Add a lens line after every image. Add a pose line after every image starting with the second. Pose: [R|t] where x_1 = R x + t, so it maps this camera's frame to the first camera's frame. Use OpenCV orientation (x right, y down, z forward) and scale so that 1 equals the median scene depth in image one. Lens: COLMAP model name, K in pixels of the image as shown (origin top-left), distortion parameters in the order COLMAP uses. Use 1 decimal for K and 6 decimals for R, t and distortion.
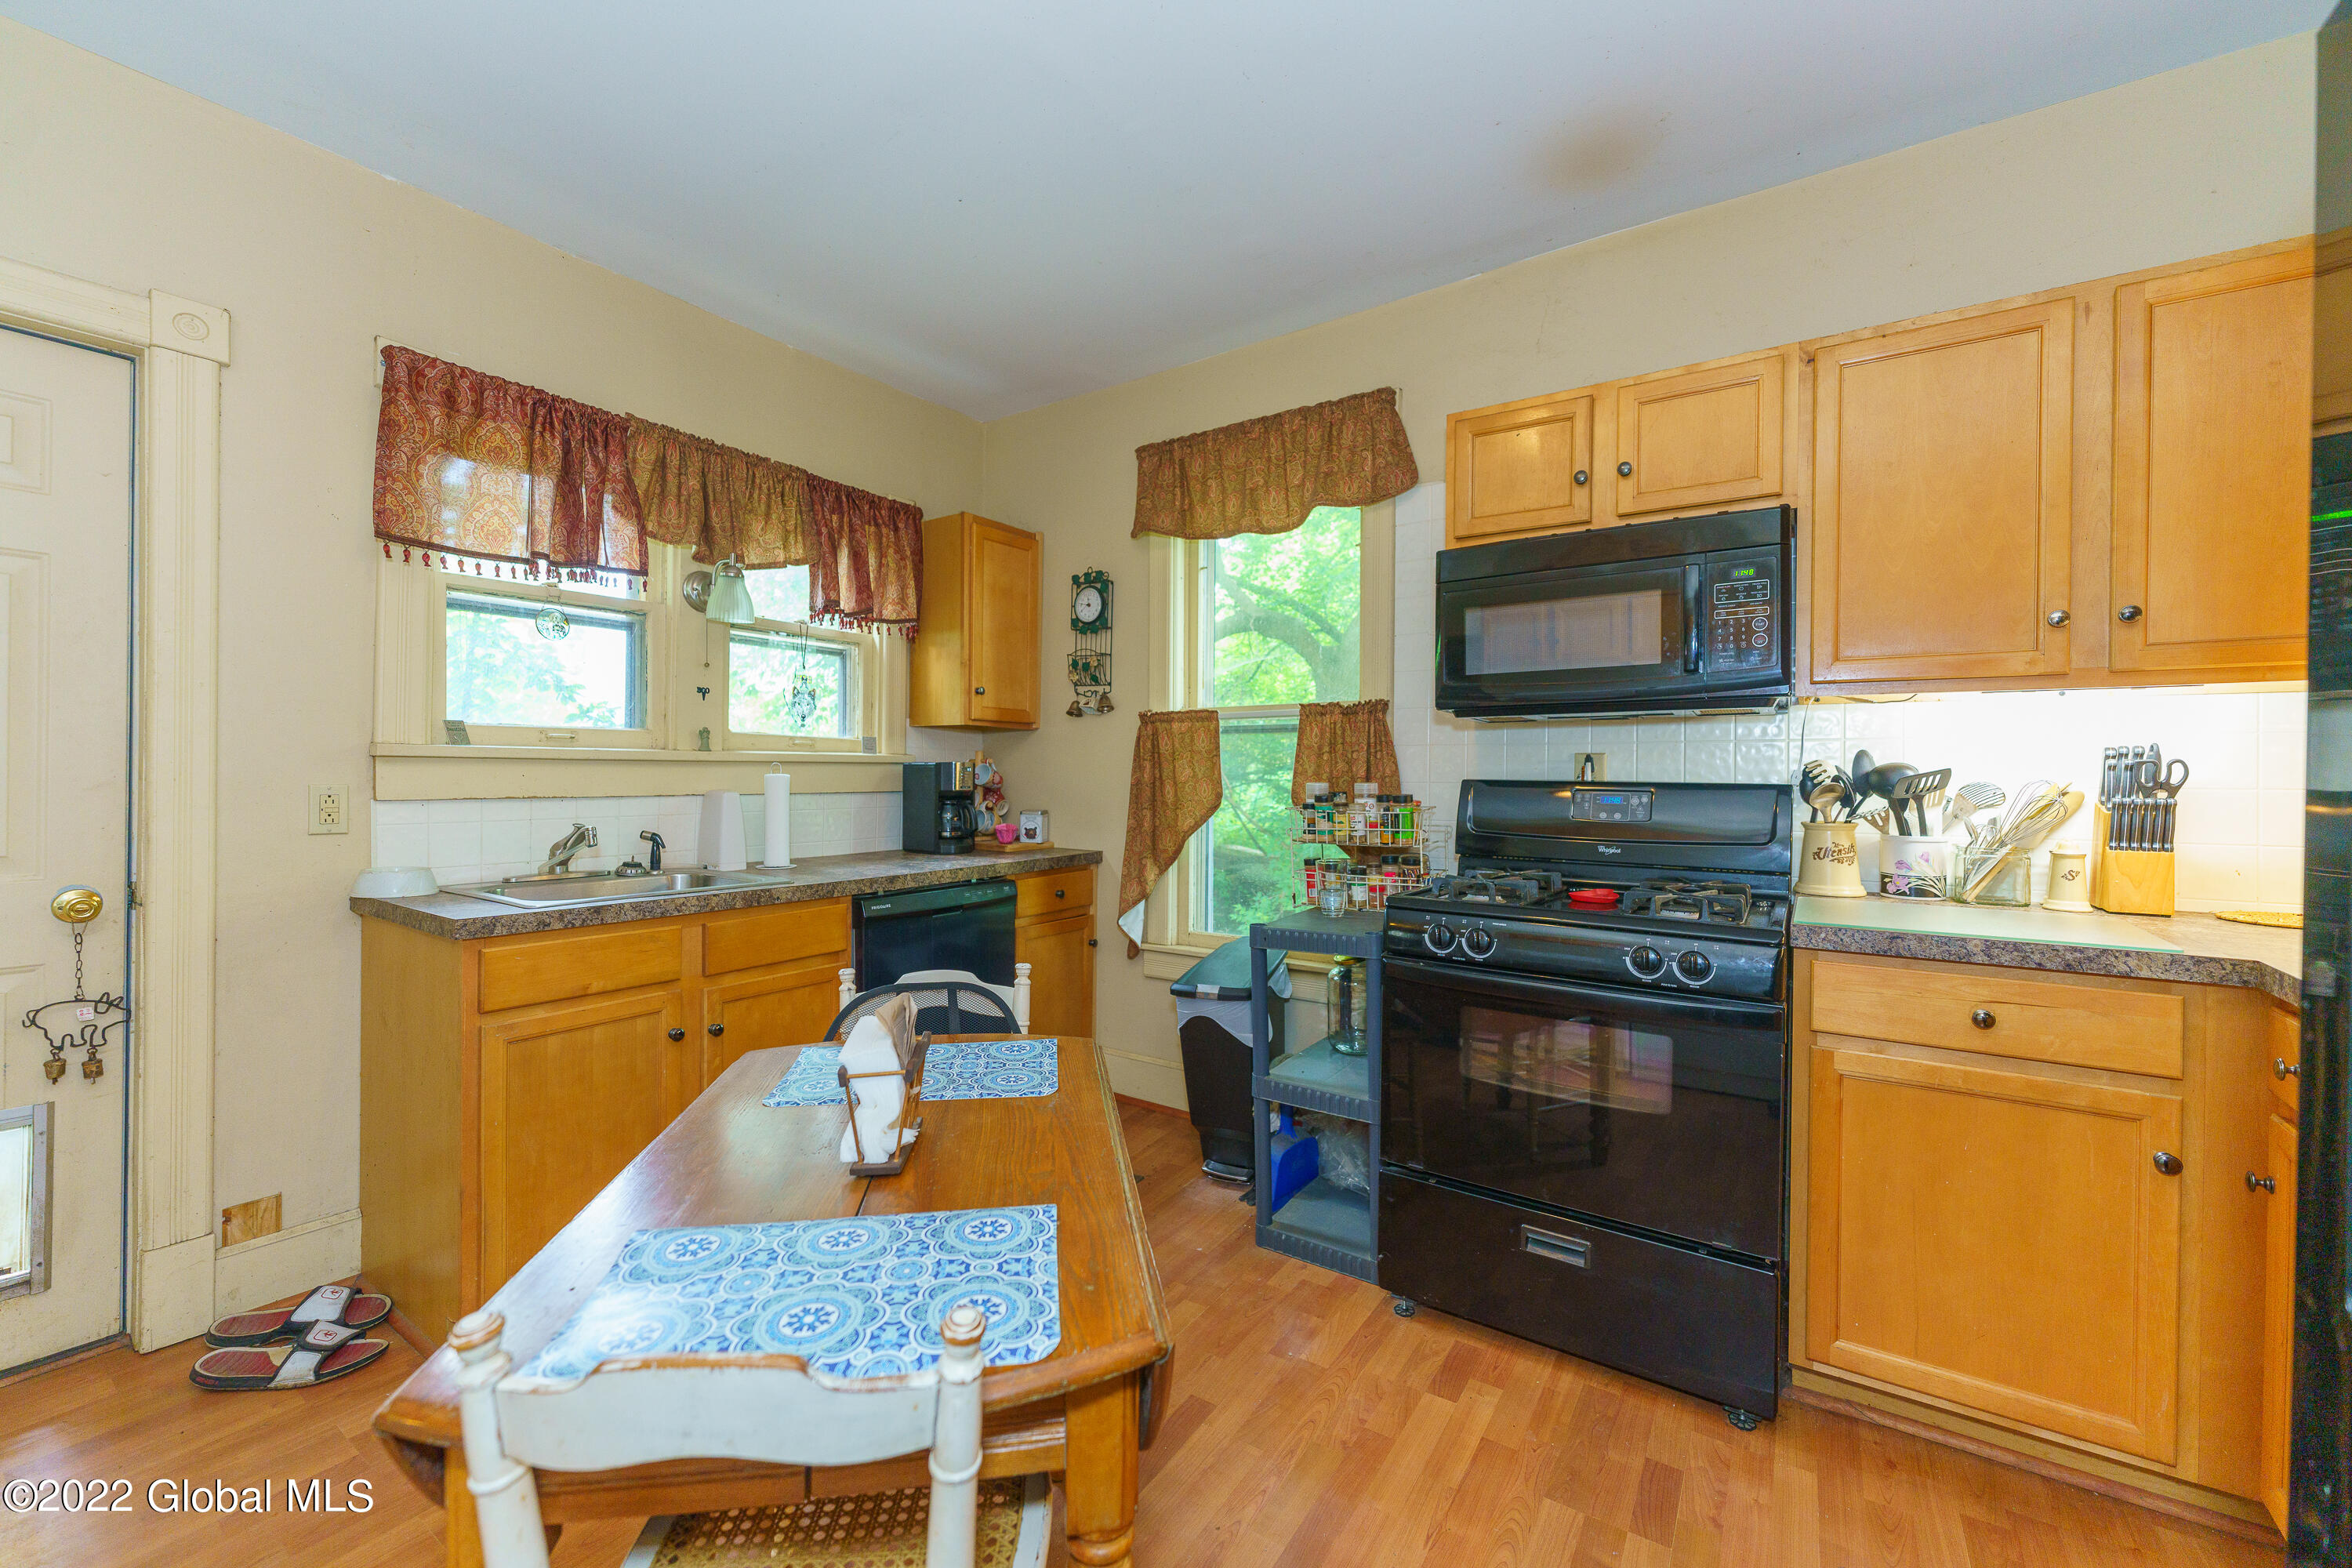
lens RADIAL K [[934.1, 0, 1179.6], [0, 934.1, 772.9], [0, 0, 1]] dist [0.001752, 0.000070]
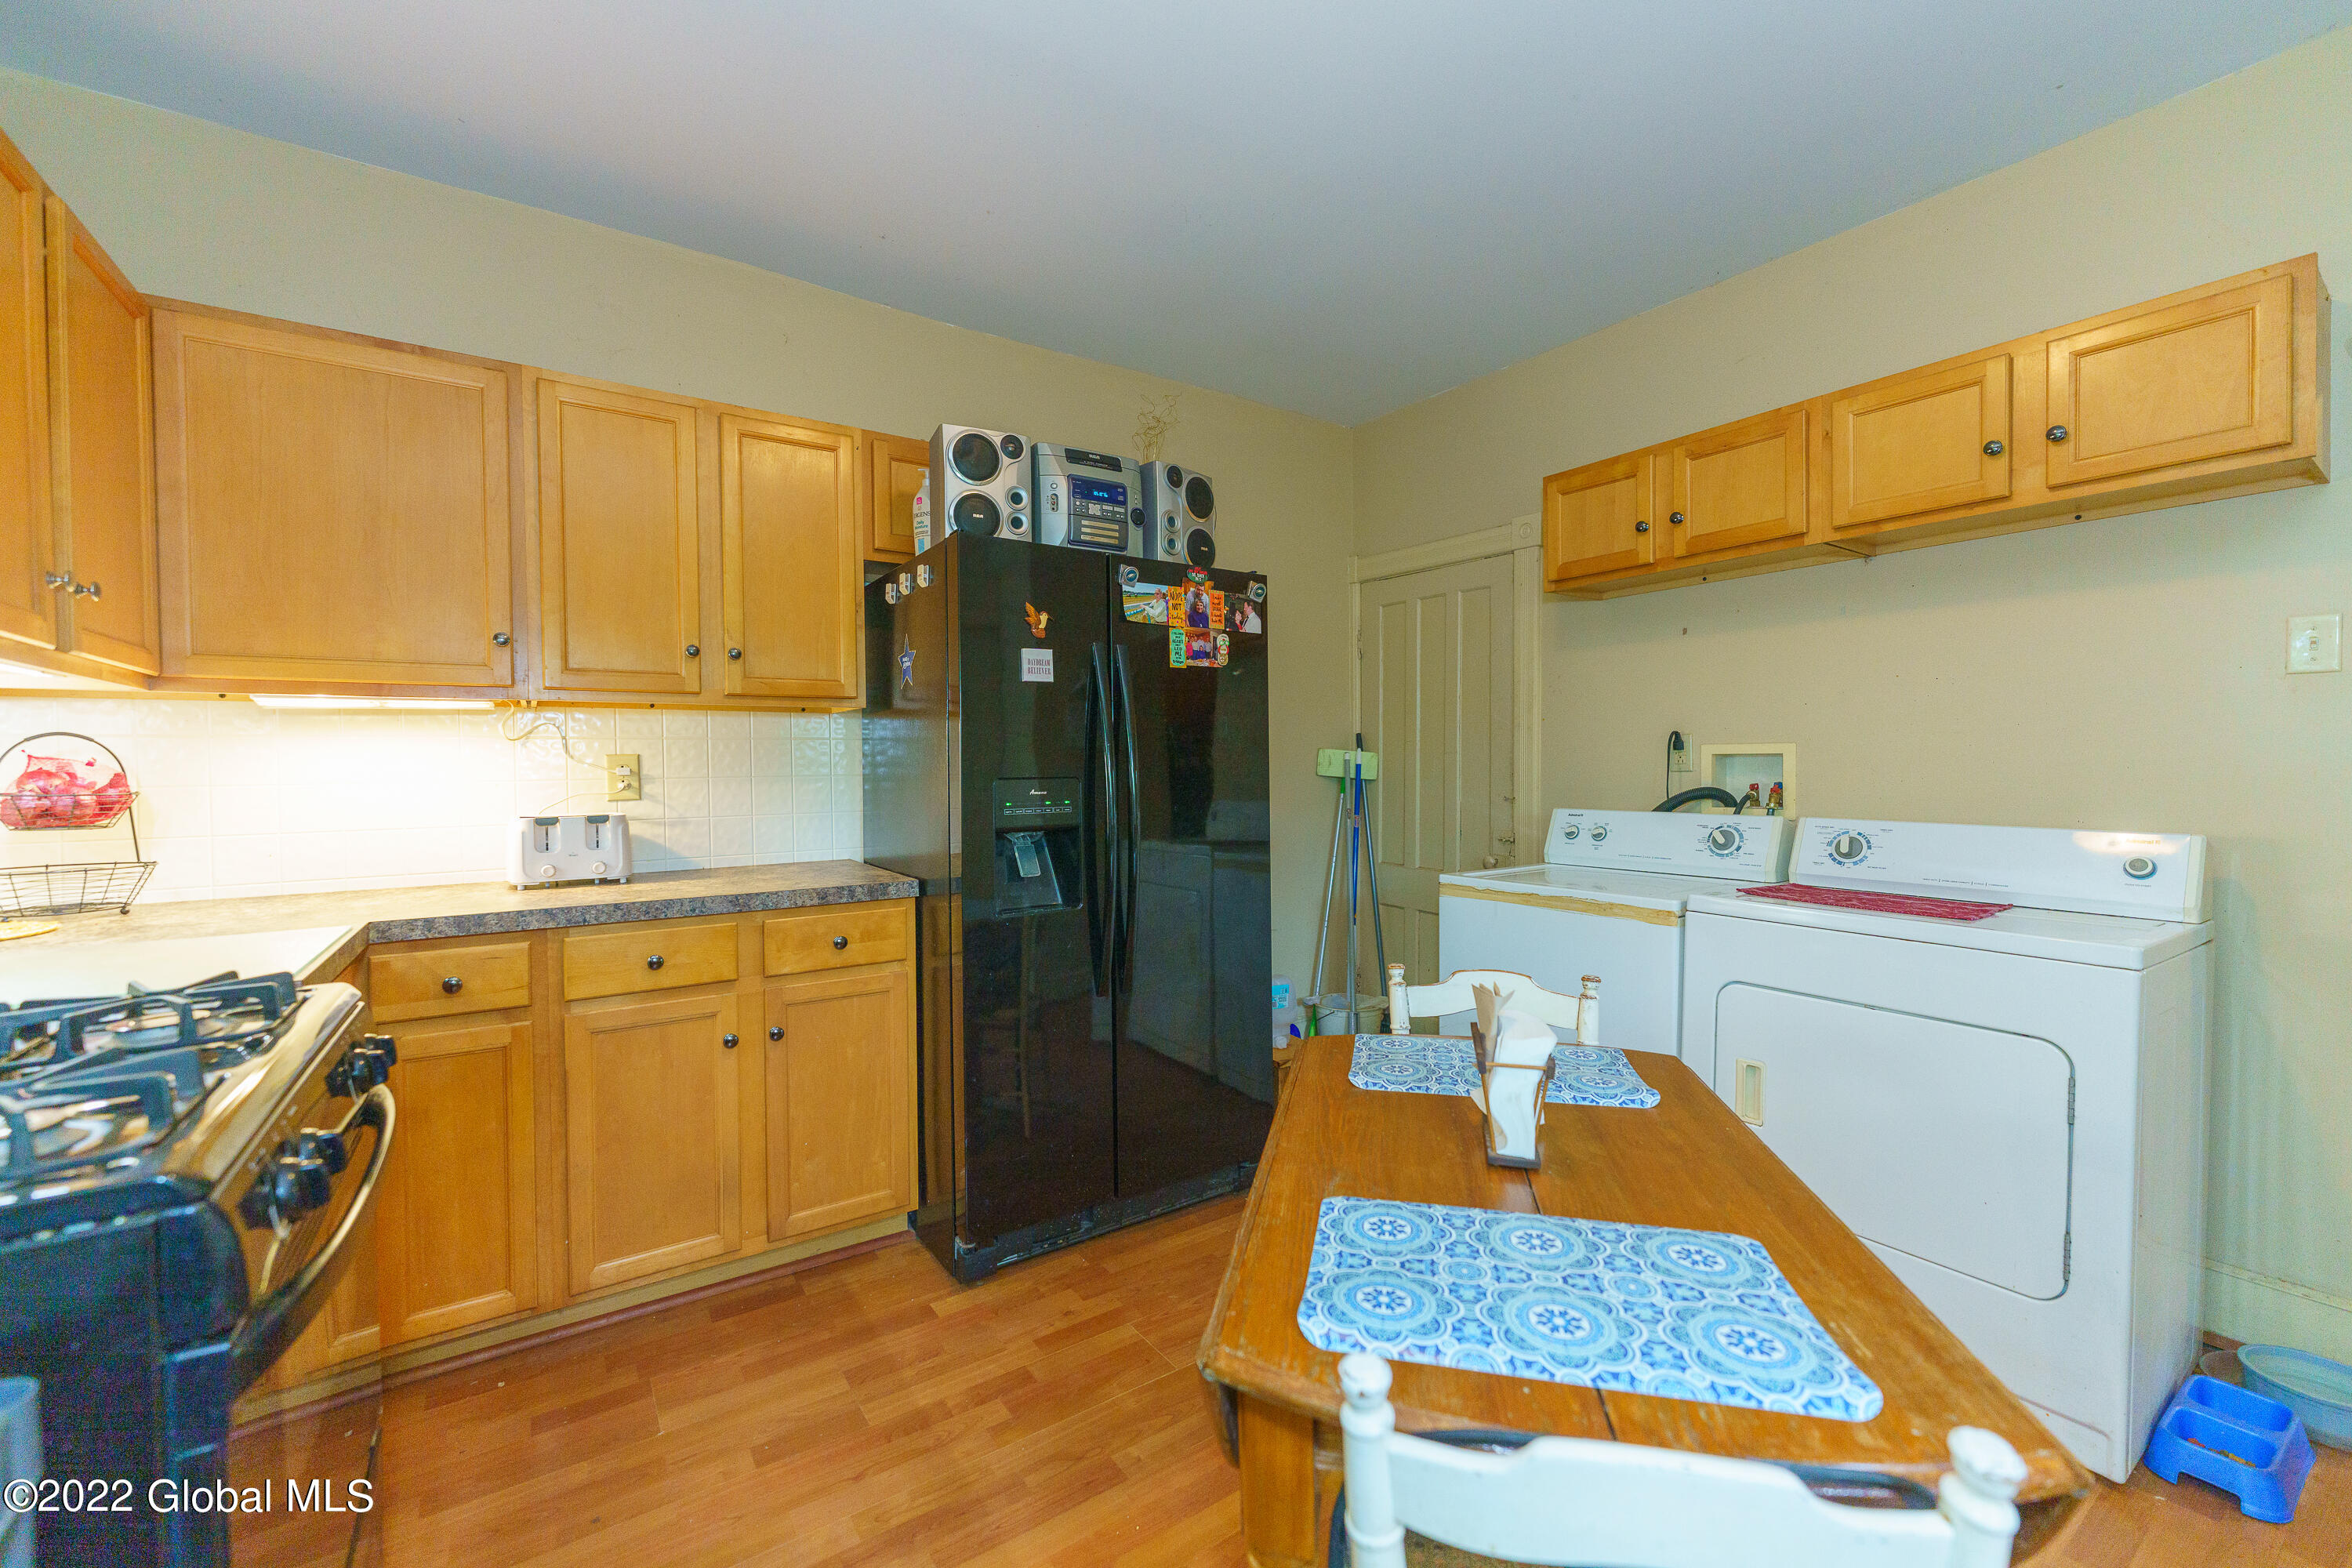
lens RADIAL K [[934.1, 0, 1179.6], [0, 934.1, 772.9], [0, 0, 1]] dist [0.001752, 0.000070]
pose [[-0.929318, 0.003353, 0.369265, -0.137314], [0.007805, 0.999914, 0.010565, -0.001084], [-0.369198, 0.012700, -0.929264, 0.792730]]
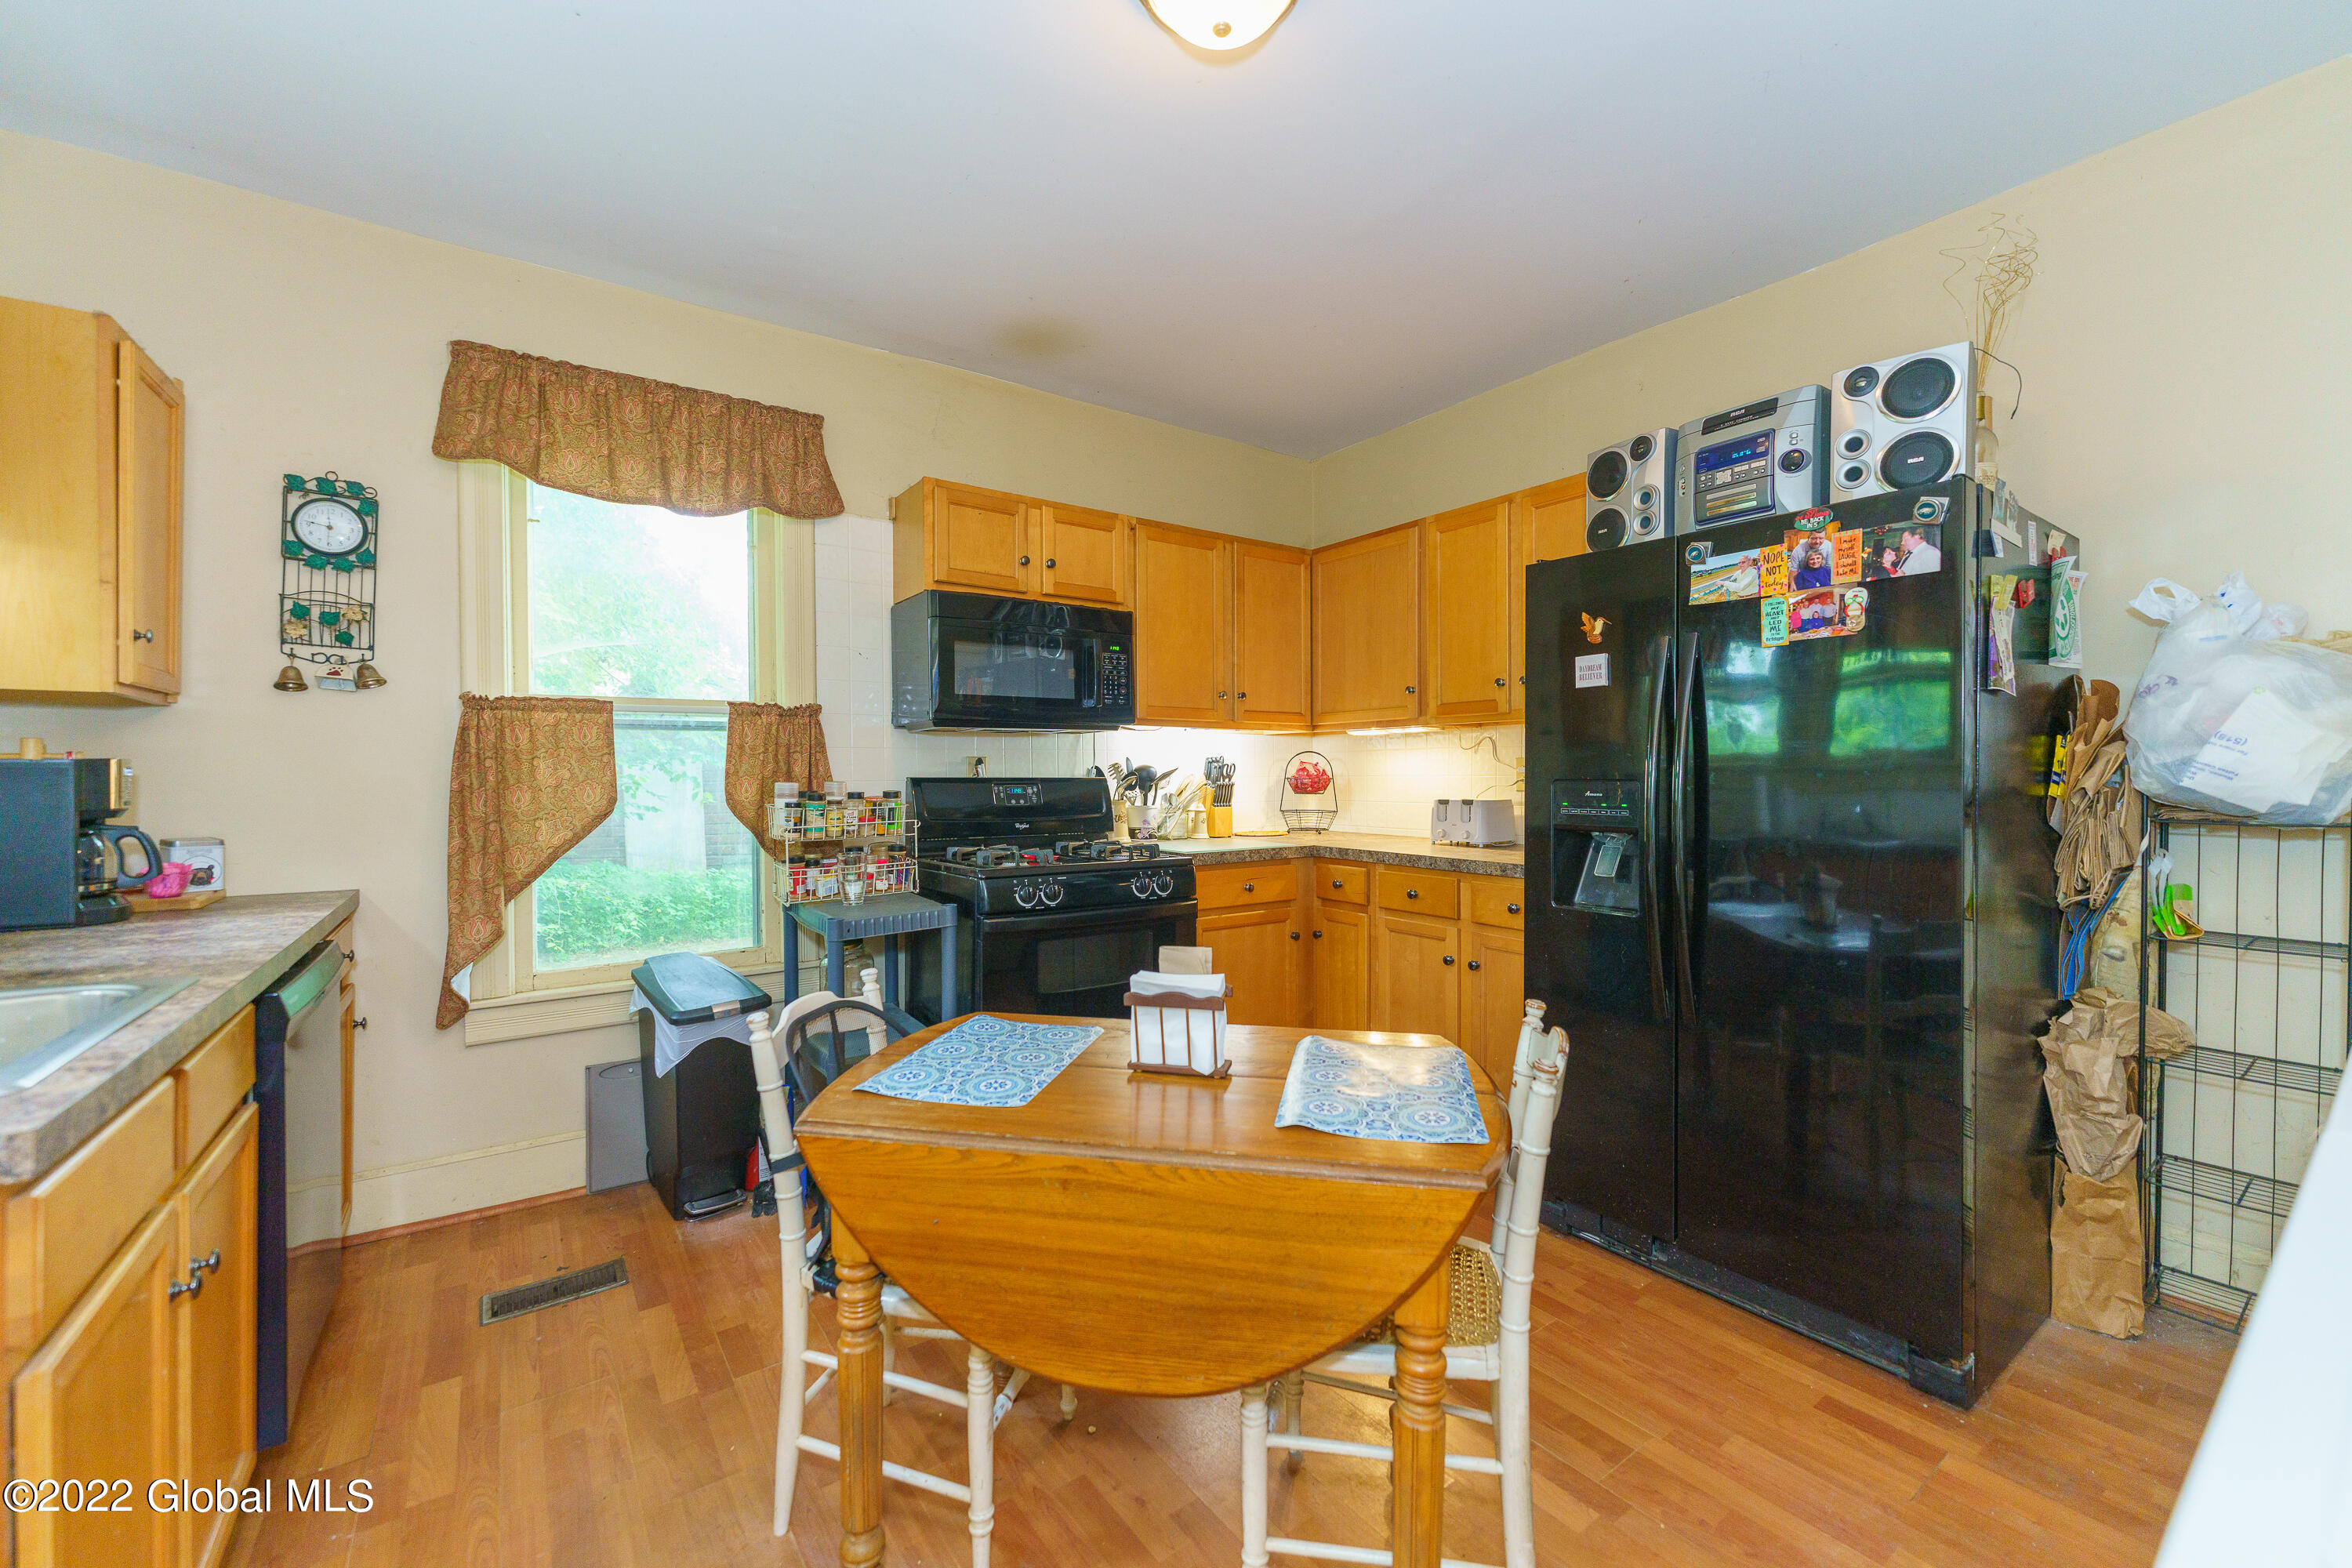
lens RADIAL K [[934.1, 0, 1179.6], [0, 934.1, 772.9], [0, 0, 1]] dist [0.001752, 0.000070]
pose [[0.352486, -0.006023, 0.935798, -0.579102], [0.006214, 0.999972, 0.004096, -0.001317], [-0.935796, 0.004371, 0.352514, 0.211216]]
